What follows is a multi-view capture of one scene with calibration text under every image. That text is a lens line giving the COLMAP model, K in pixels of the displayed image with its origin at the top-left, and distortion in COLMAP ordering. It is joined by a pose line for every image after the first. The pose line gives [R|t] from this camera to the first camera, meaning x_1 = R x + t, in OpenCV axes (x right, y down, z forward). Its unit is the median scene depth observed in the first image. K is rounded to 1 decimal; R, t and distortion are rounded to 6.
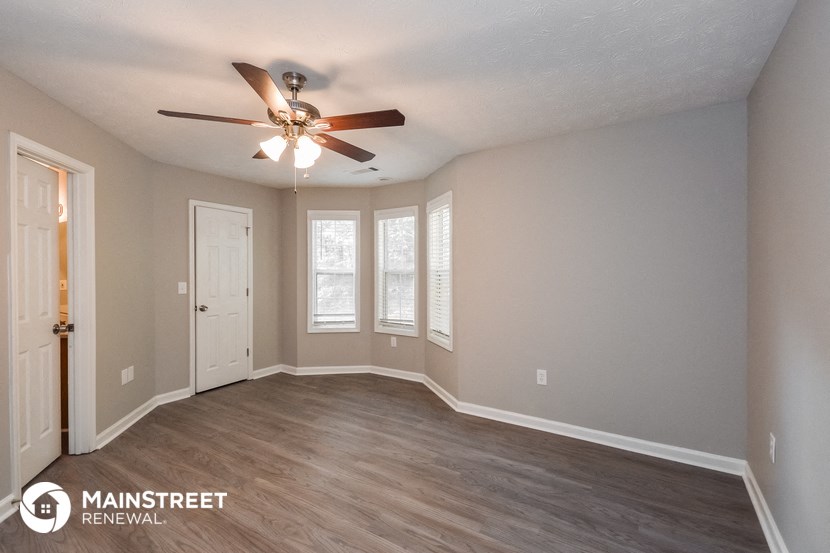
lens RADIAL K [[377.2, 0, 418.2], [0, 377.2, 271.1], [0, 0, 1]] dist [-0.000153, -0.000368]
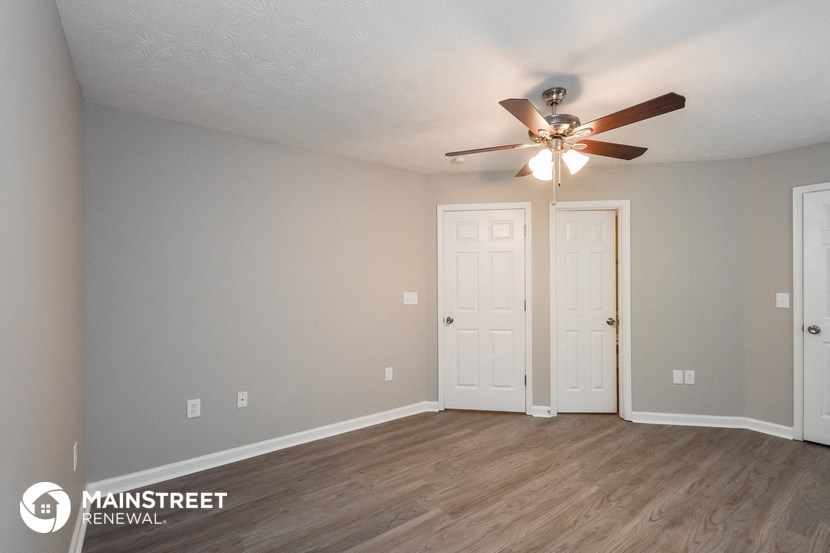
lens RADIAL K [[383.9, 0, 413.5], [0, 383.9, 280.8], [0, 0, 1]] dist [0.002787, -0.000074]
pose [[-0.387724, 0.004801, -0.921763, 0.566223], [0.004296, 0.999985, 0.003401, -0.004716], [0.921765, -0.002642, -0.387739, 0.760479]]
